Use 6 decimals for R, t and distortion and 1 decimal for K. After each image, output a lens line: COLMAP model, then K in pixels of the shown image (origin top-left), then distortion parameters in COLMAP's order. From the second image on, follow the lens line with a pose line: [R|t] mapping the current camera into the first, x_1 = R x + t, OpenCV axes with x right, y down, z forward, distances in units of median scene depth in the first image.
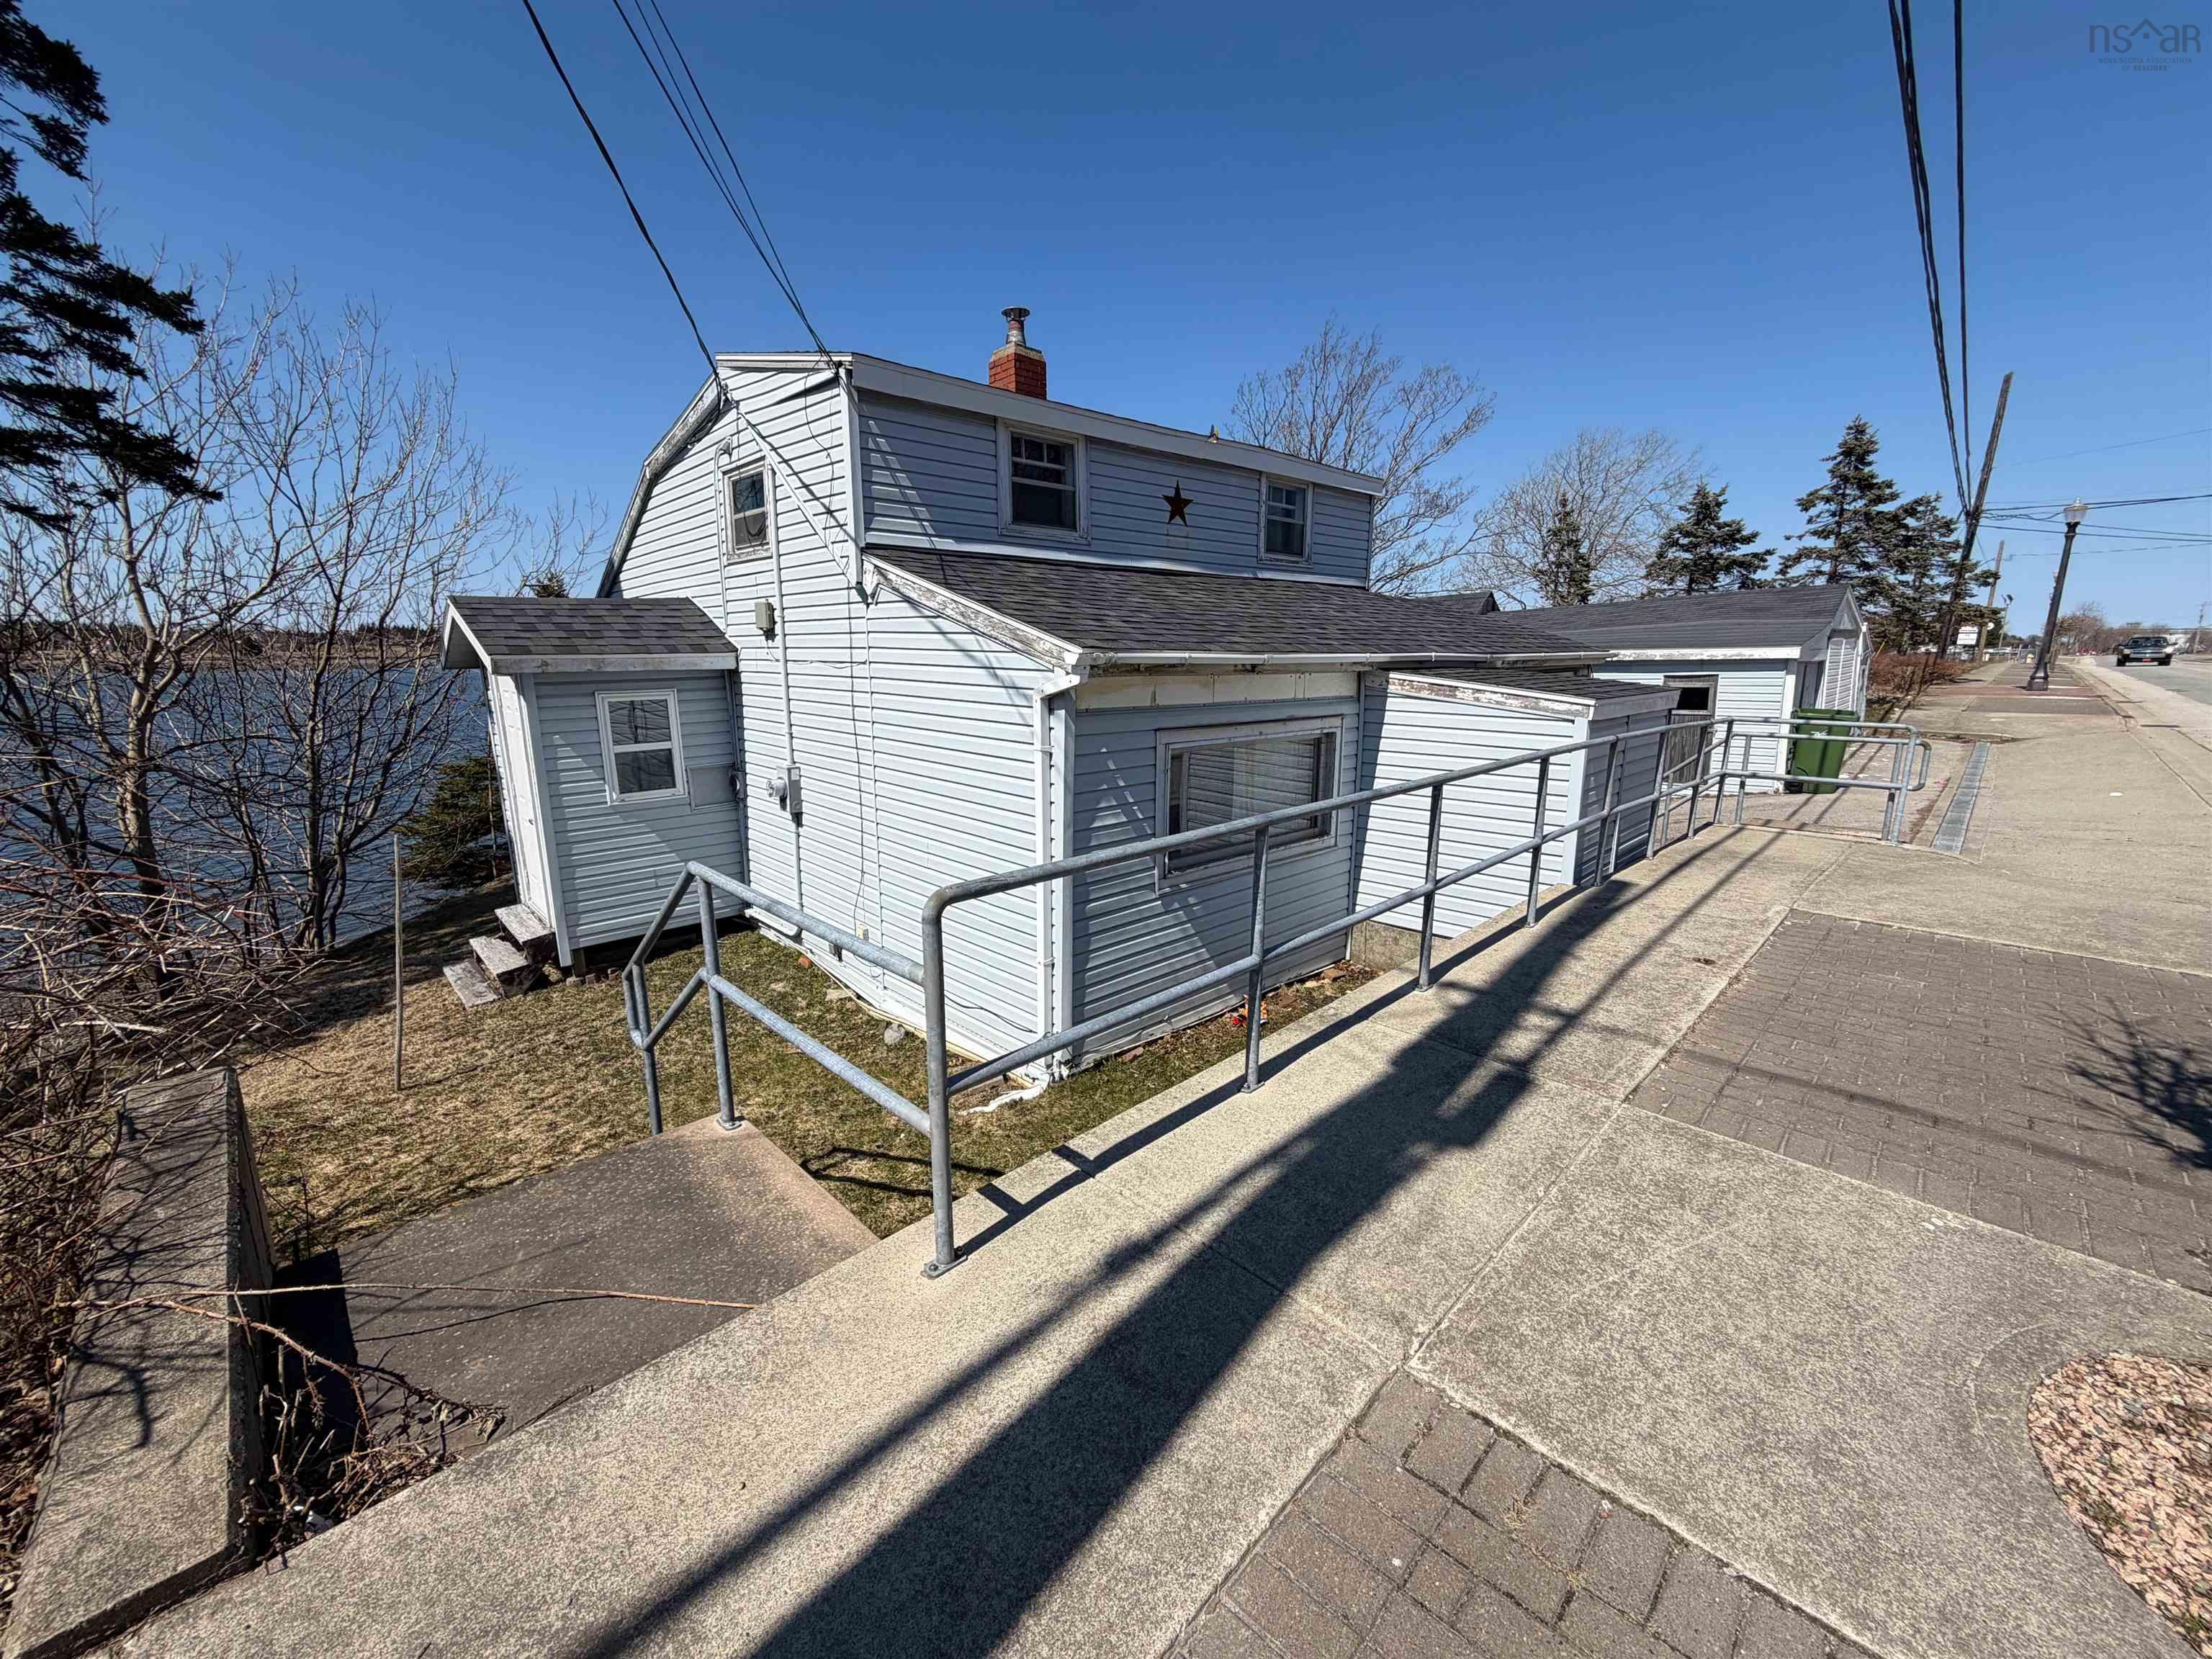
lens RADIAL K [[877.8, 0, 1106.0], [0, 877.8, 829.5], [0, 0, 1]] dist [0.003062, 0.000488]
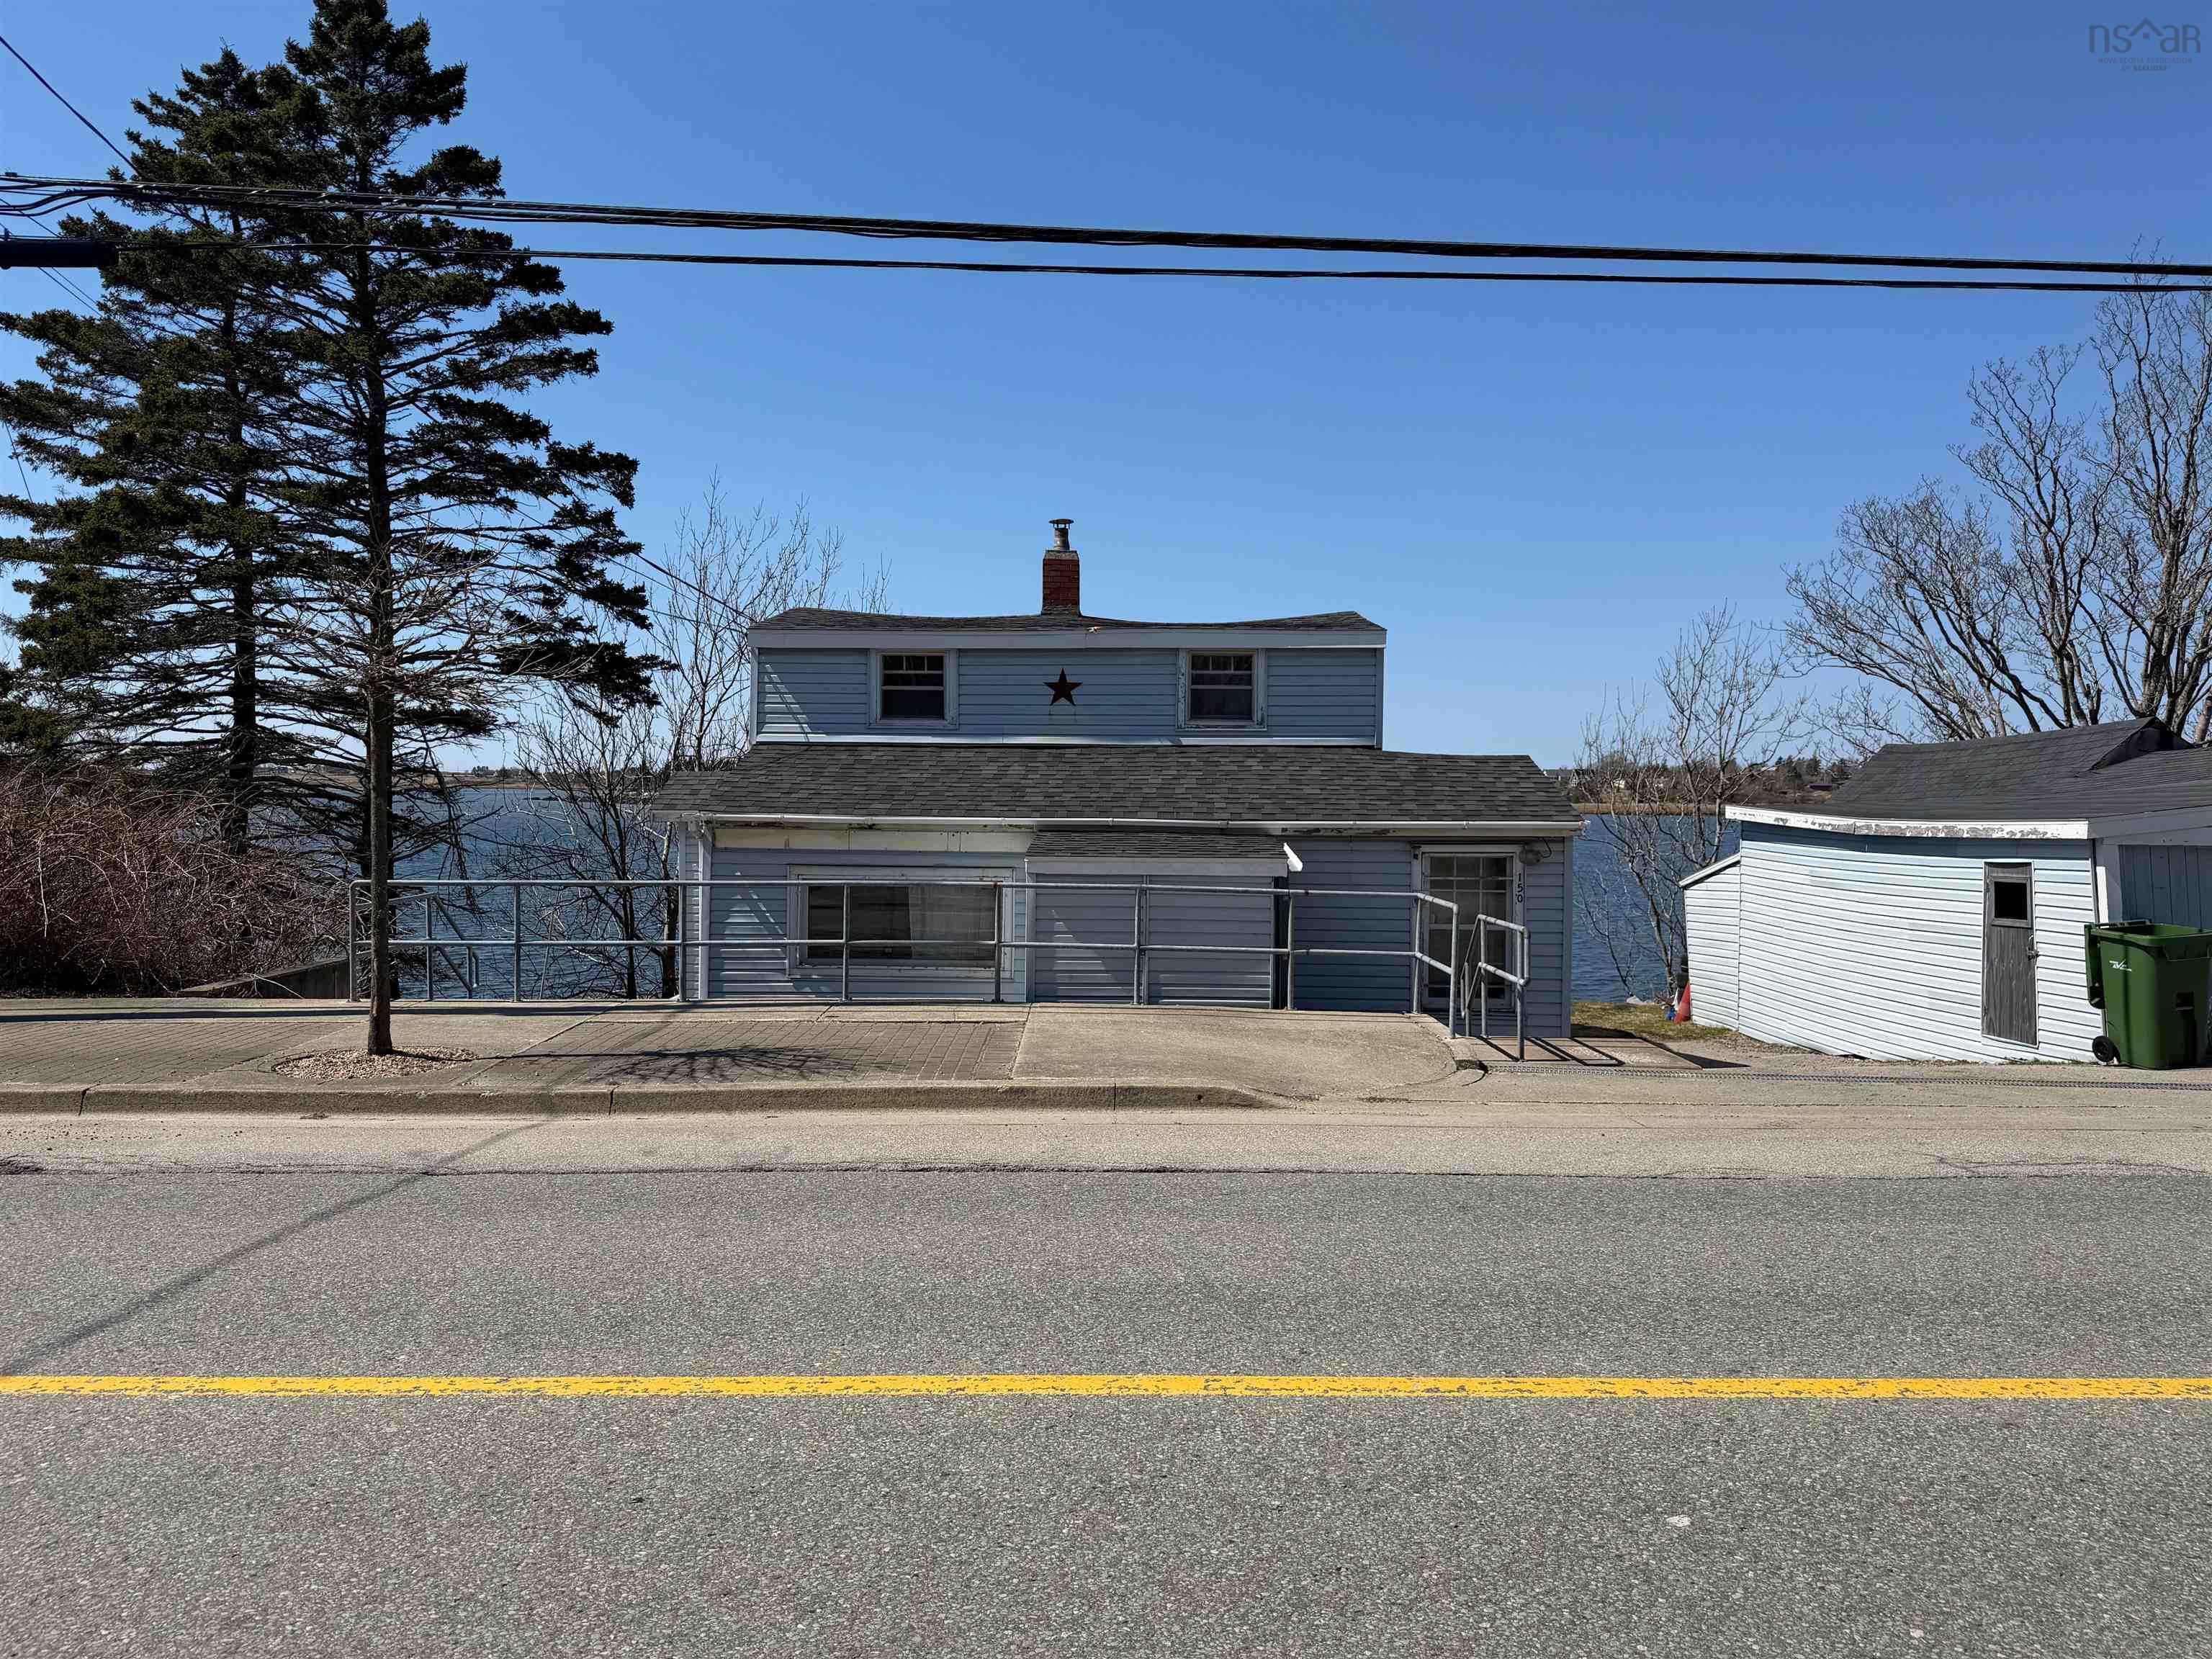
lens RADIAL K [[1508.8, 0, 1117.5], [0, 1508.8, 850.5], [0, 0, 1]] dist [0.136513, -0.206701]
pose [[0.718309, 0.030690, -0.695047, 1.656249], [-0.147518, 0.983029, -0.109049, 0.045835], [0.679905, 0.180863, 0.710646, -0.342247]]
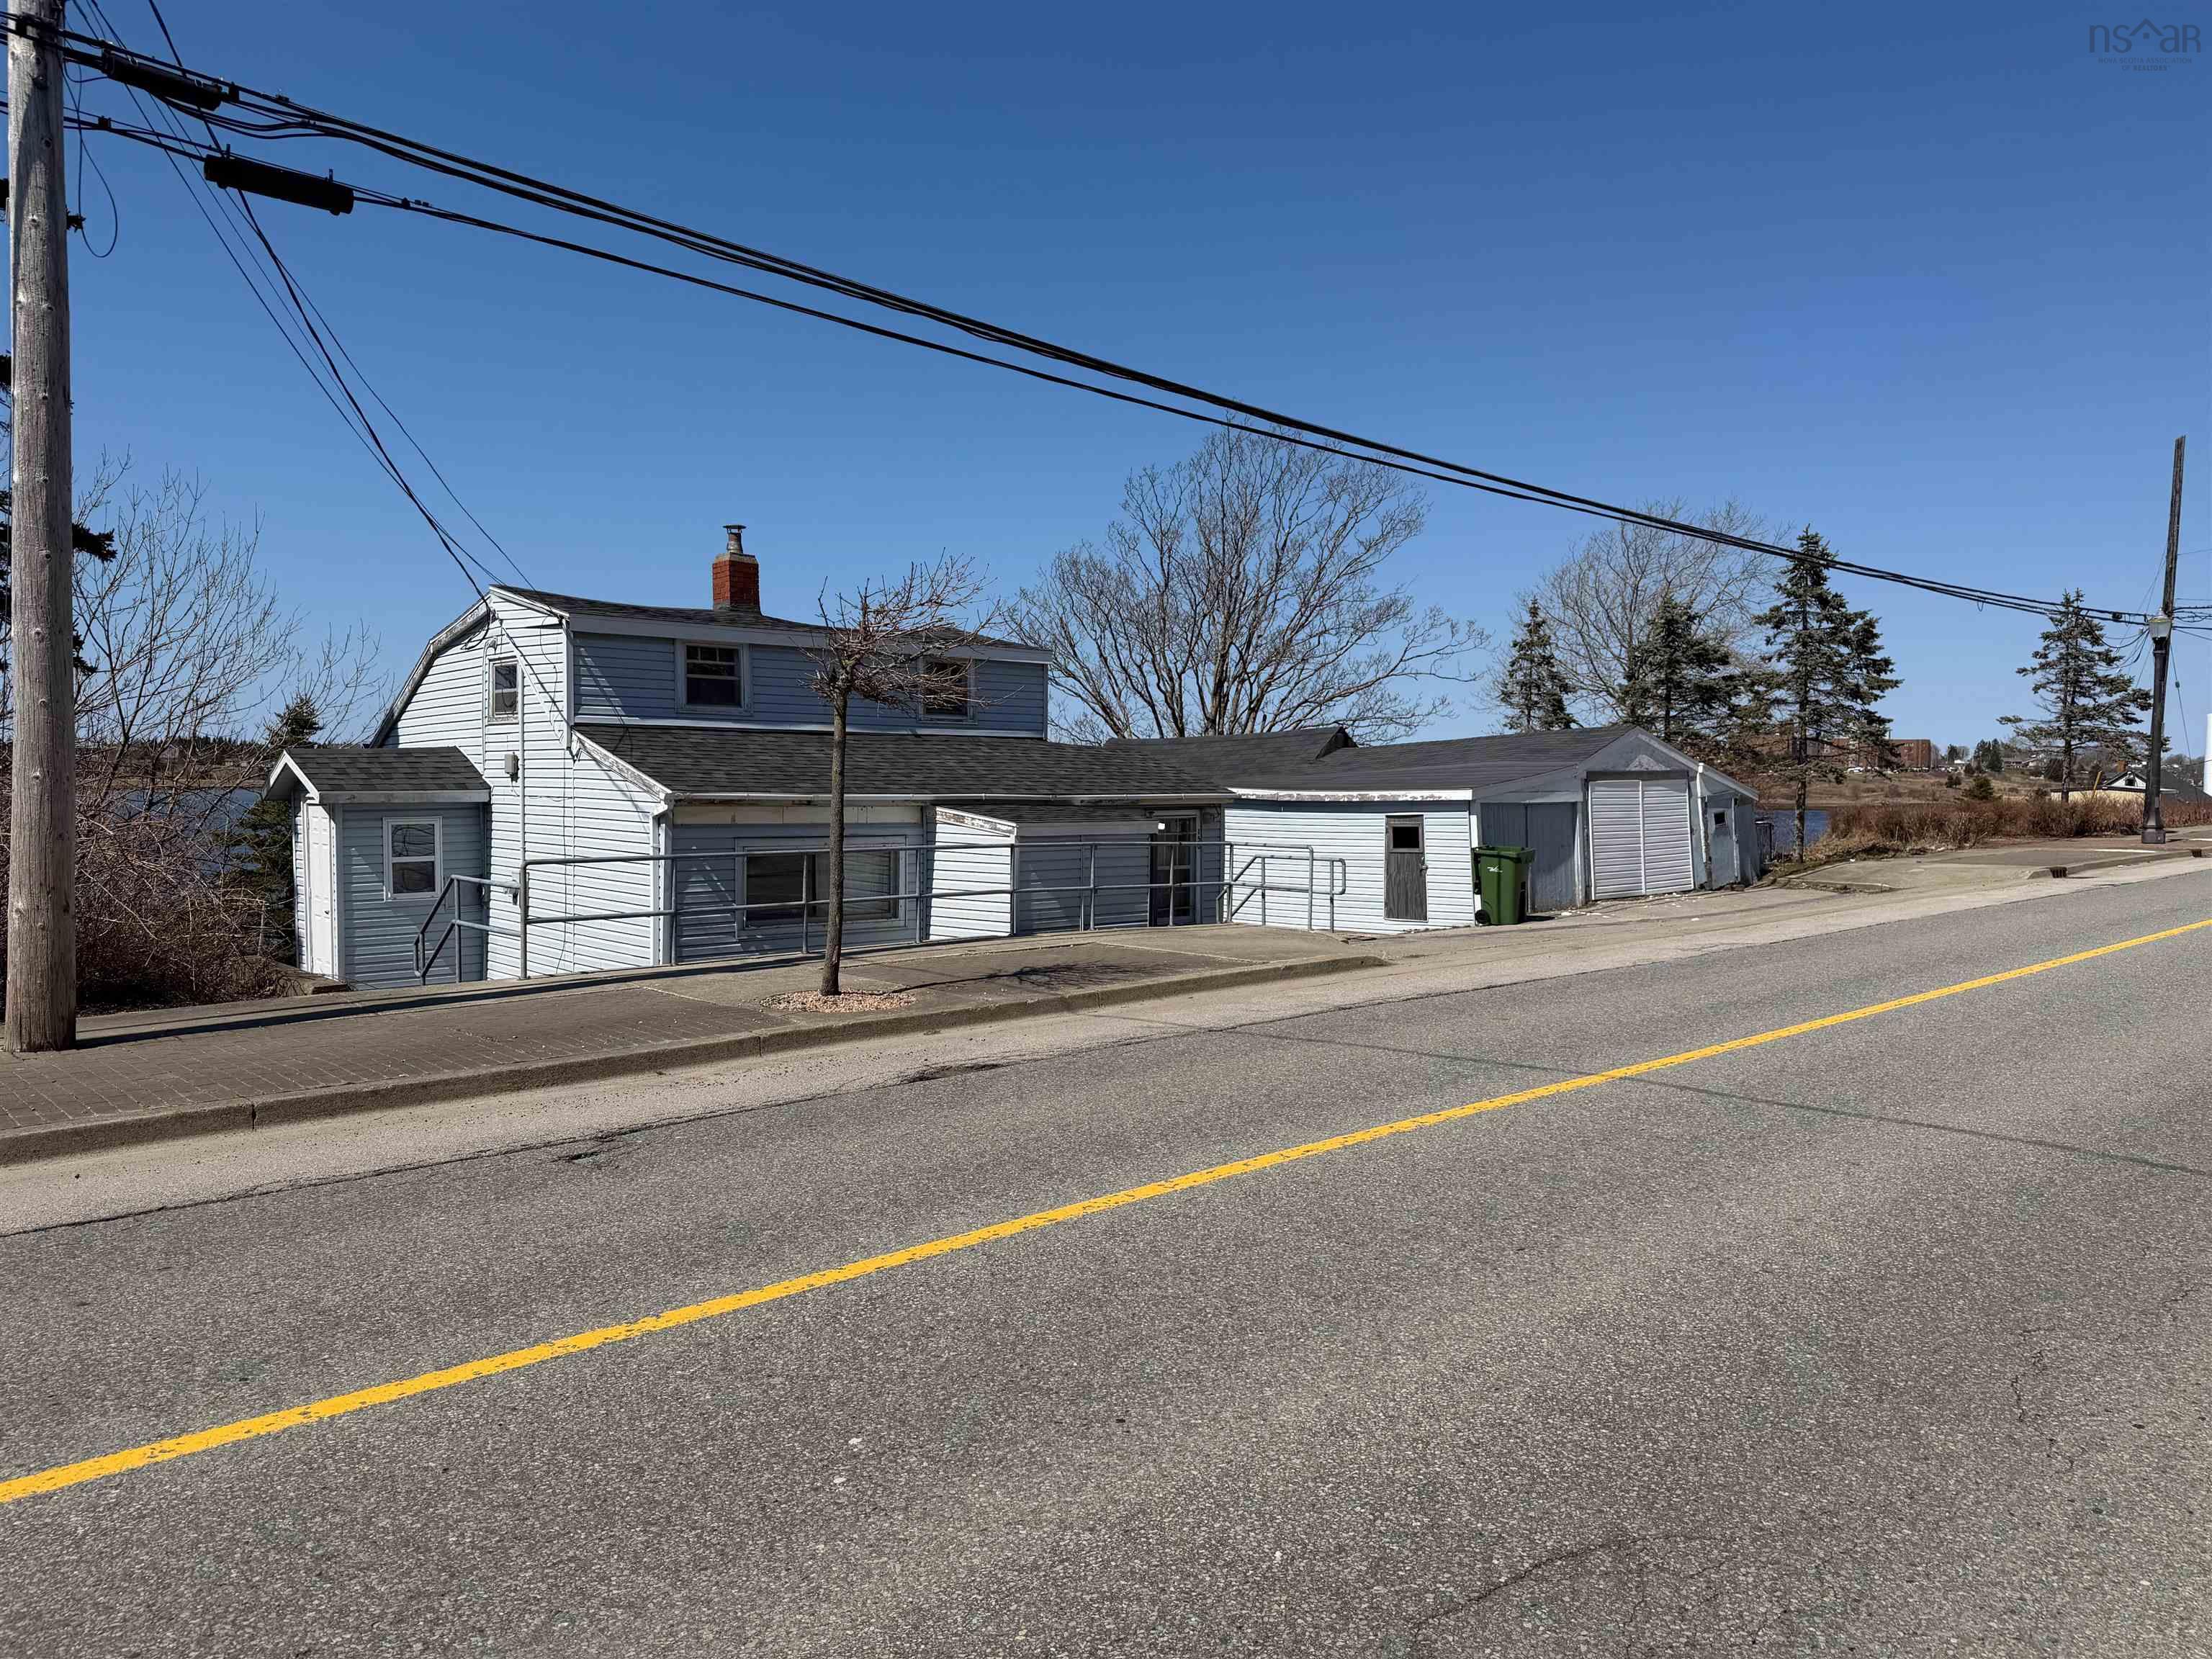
lens RADIAL K [[1508.8, 0, 1117.5], [0, 1508.8, 850.5], [0, 0, 1]] dist [0.136513, -0.206701]
pose [[0.999707, 0.006529, -0.023296, 0.624156], [-0.010087, 0.987696, -0.156058, 0.259204], [0.021991, 0.156247, 0.987473, -1.345700]]
